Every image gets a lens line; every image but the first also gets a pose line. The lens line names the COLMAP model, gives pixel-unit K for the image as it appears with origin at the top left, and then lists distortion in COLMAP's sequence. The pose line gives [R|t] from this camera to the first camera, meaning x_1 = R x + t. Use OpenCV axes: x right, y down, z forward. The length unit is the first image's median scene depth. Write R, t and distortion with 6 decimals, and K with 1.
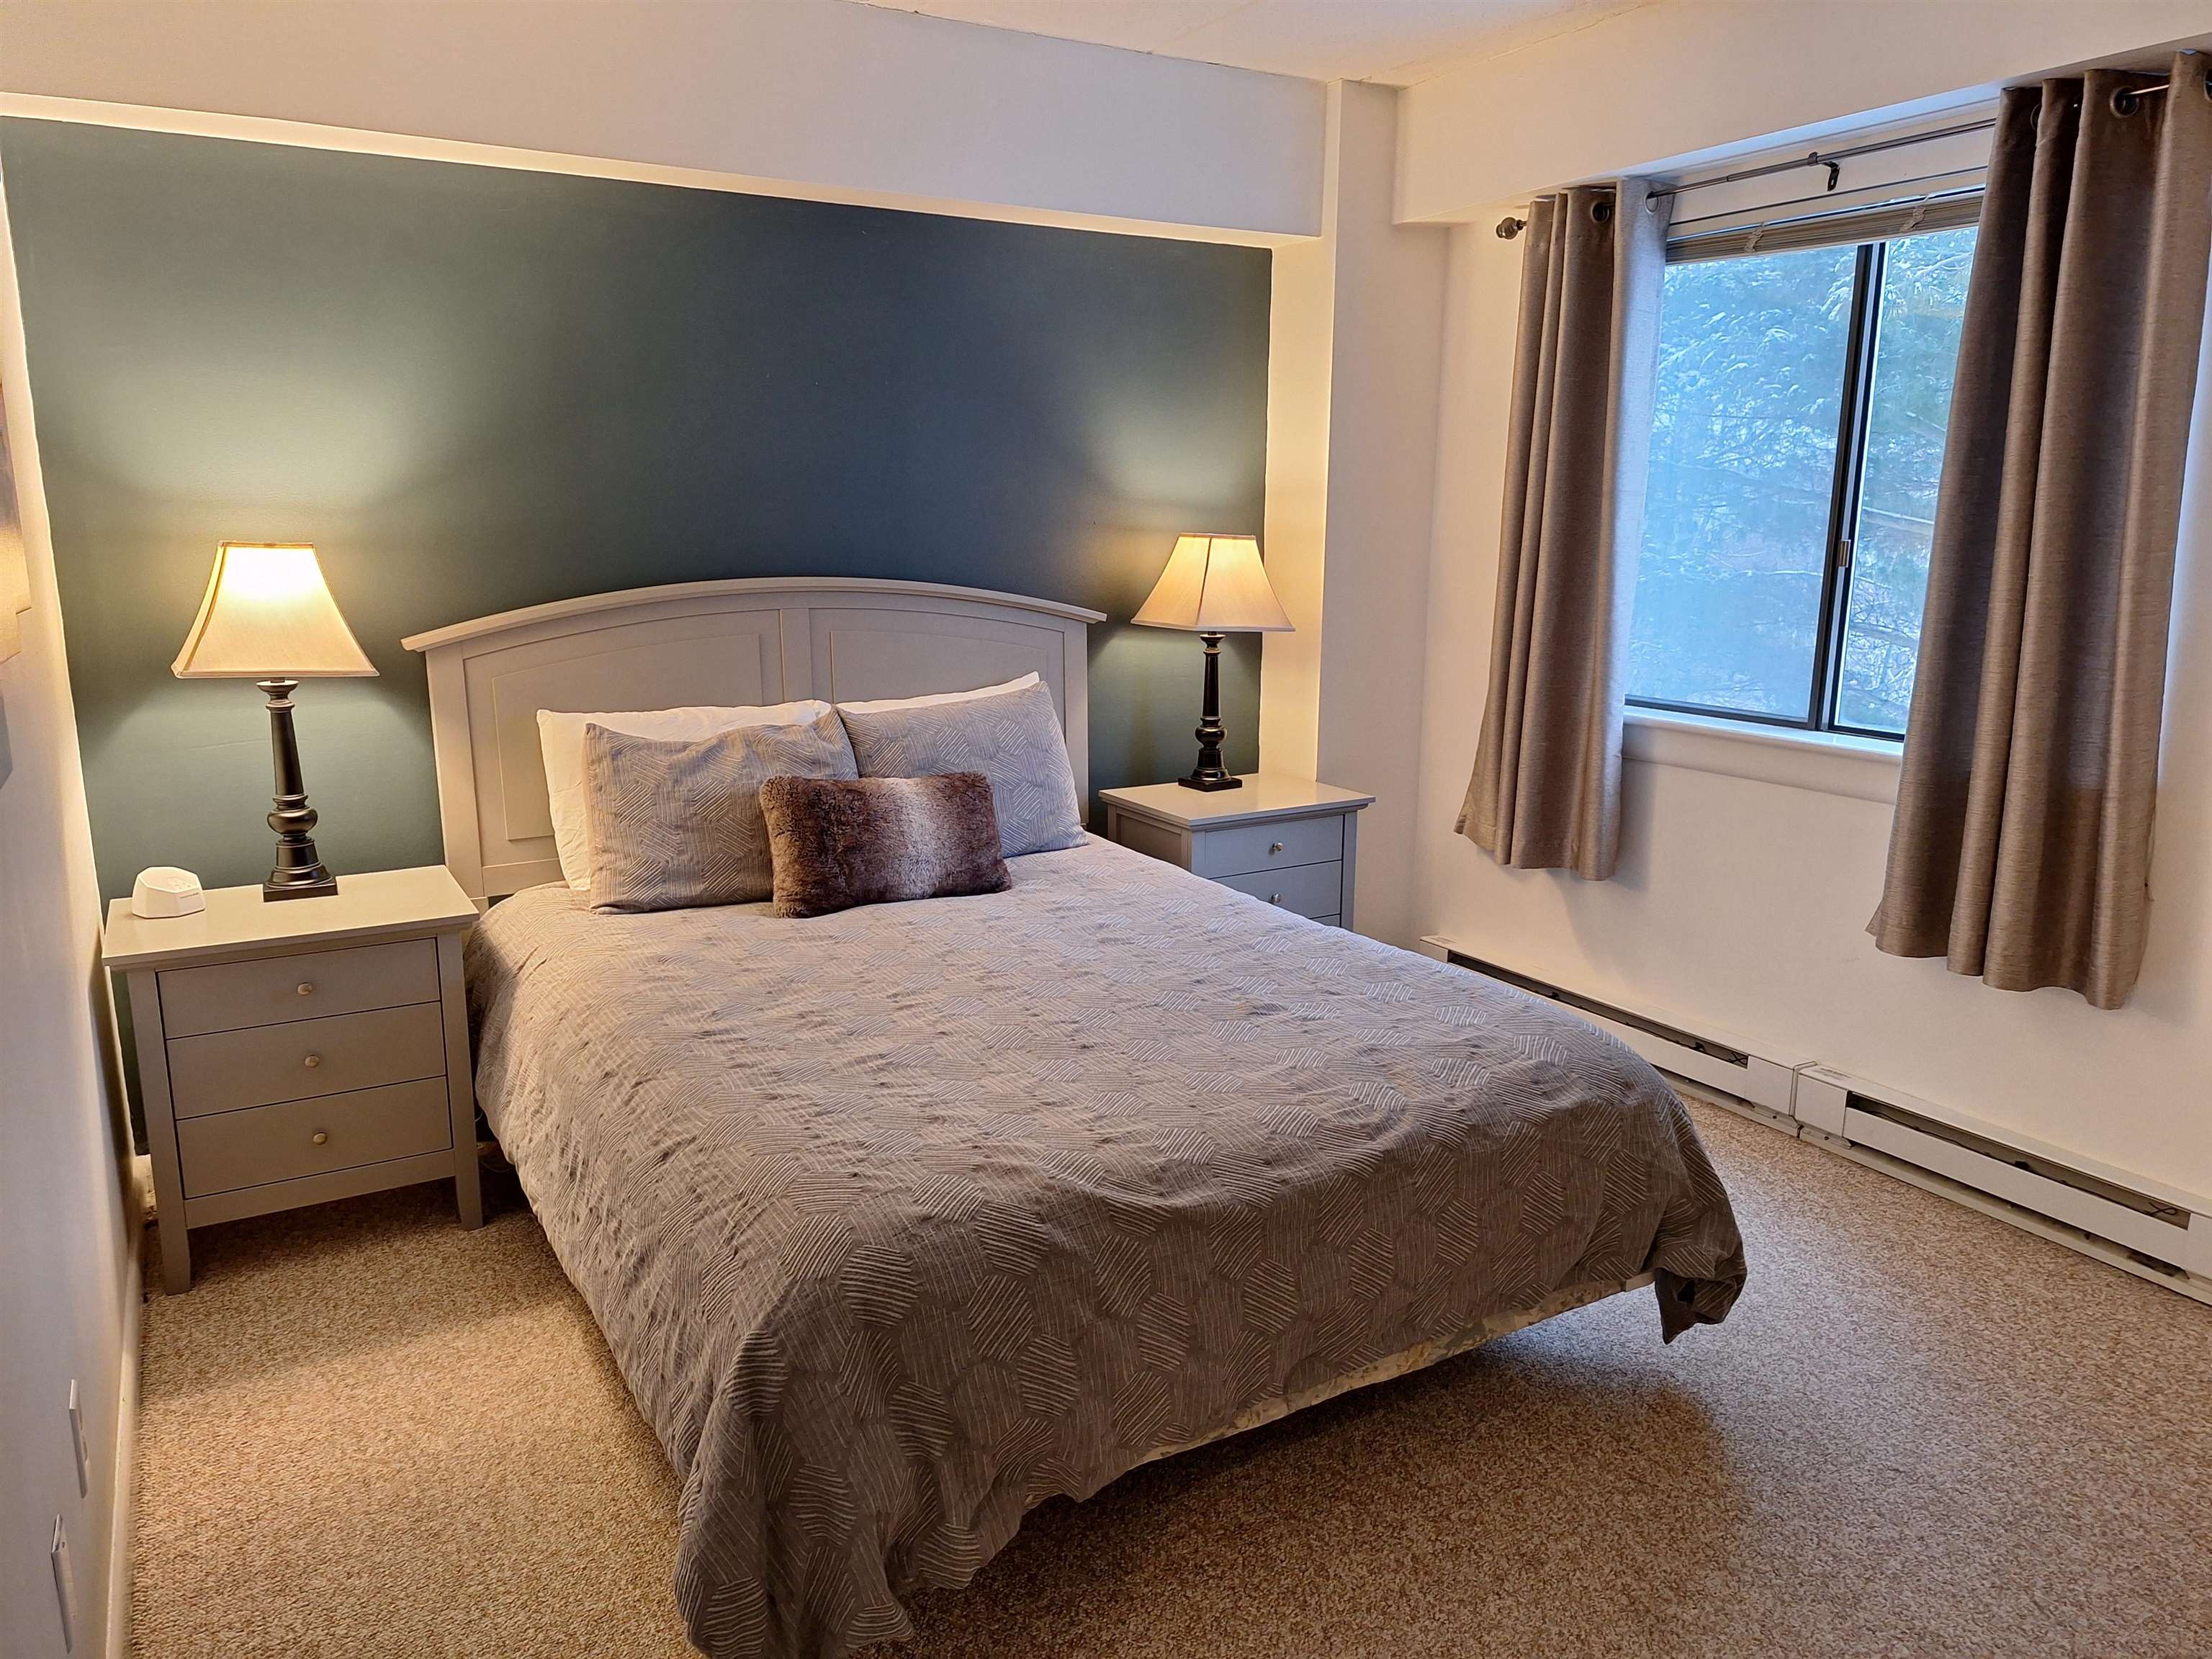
lens RADIAL K [[1536.5, 0, 1106.0], [0, 1536.5, 829.5], [0, 0, 1]] dist [0.091081, -0.107832]
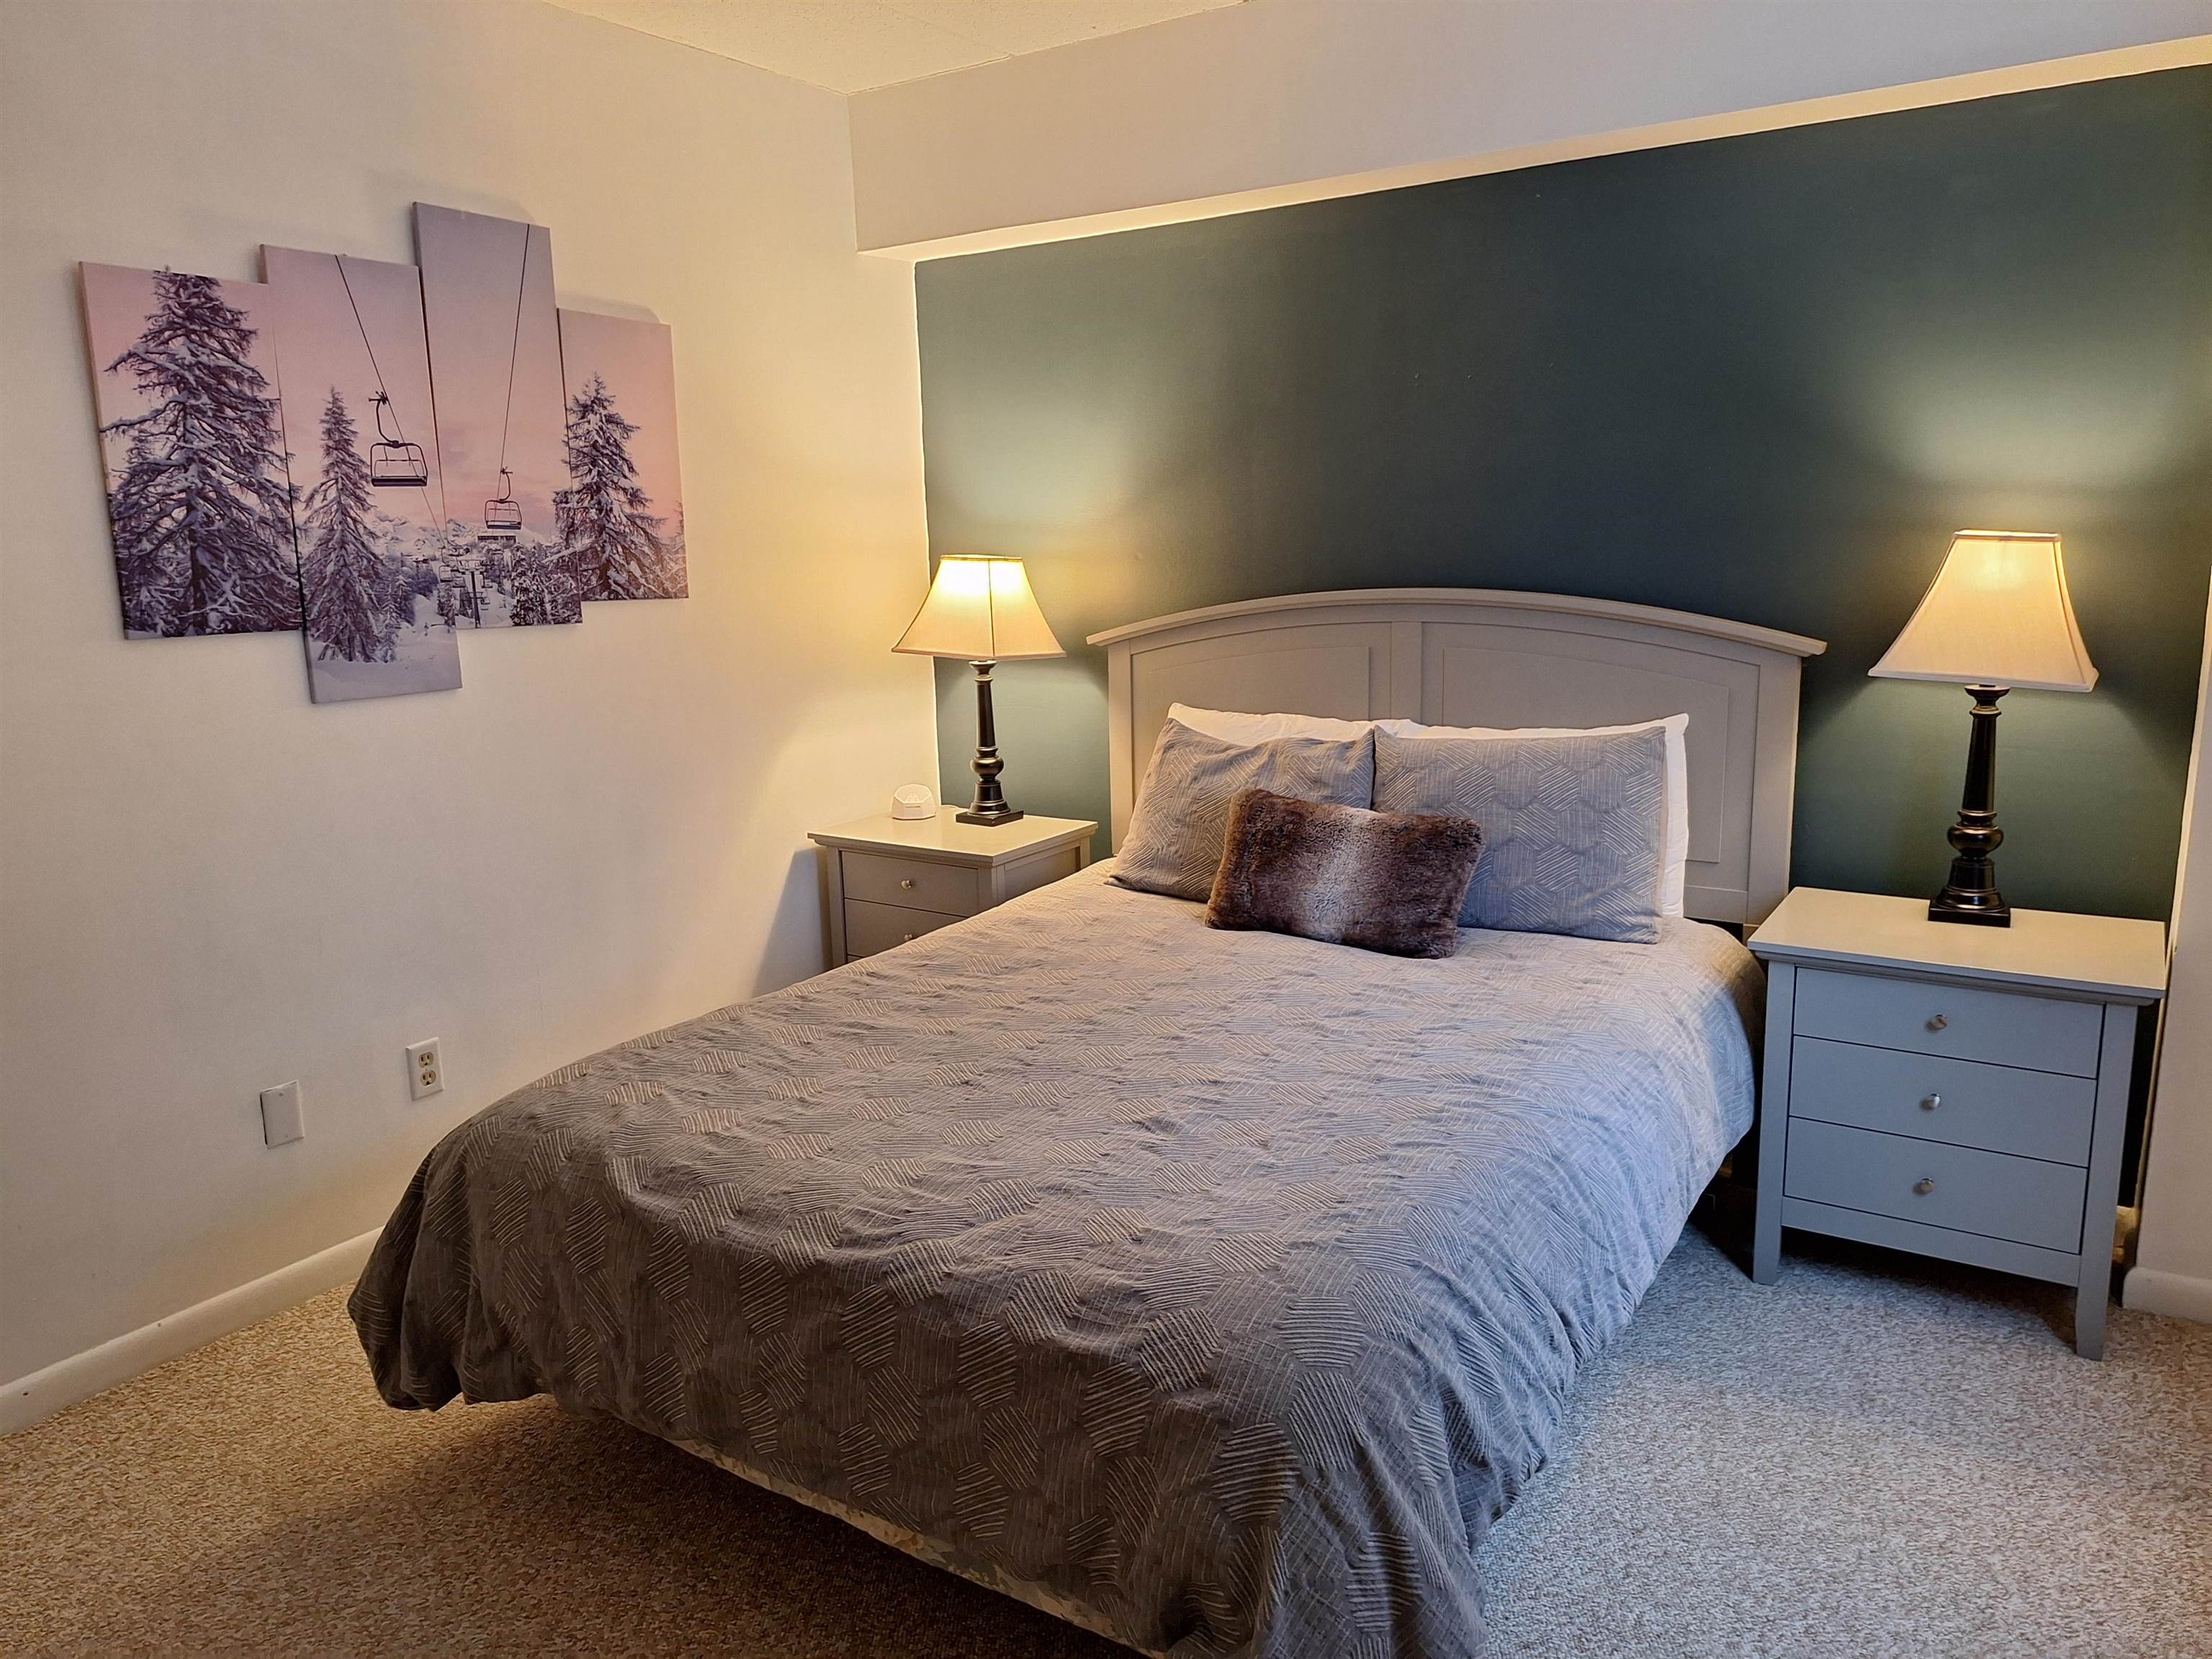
lens RADIAL K [[1536.5, 0, 1106.0], [0, 1536.5, 829.5], [0, 0, 1]] dist [0.091081, -0.107832]
pose [[0.438043, 0.162502, -0.884144, 0.682388], [-0.162236, 0.981667, 0.100047, -0.099542], [0.884193, 0.099615, 0.456376, 0.501170]]
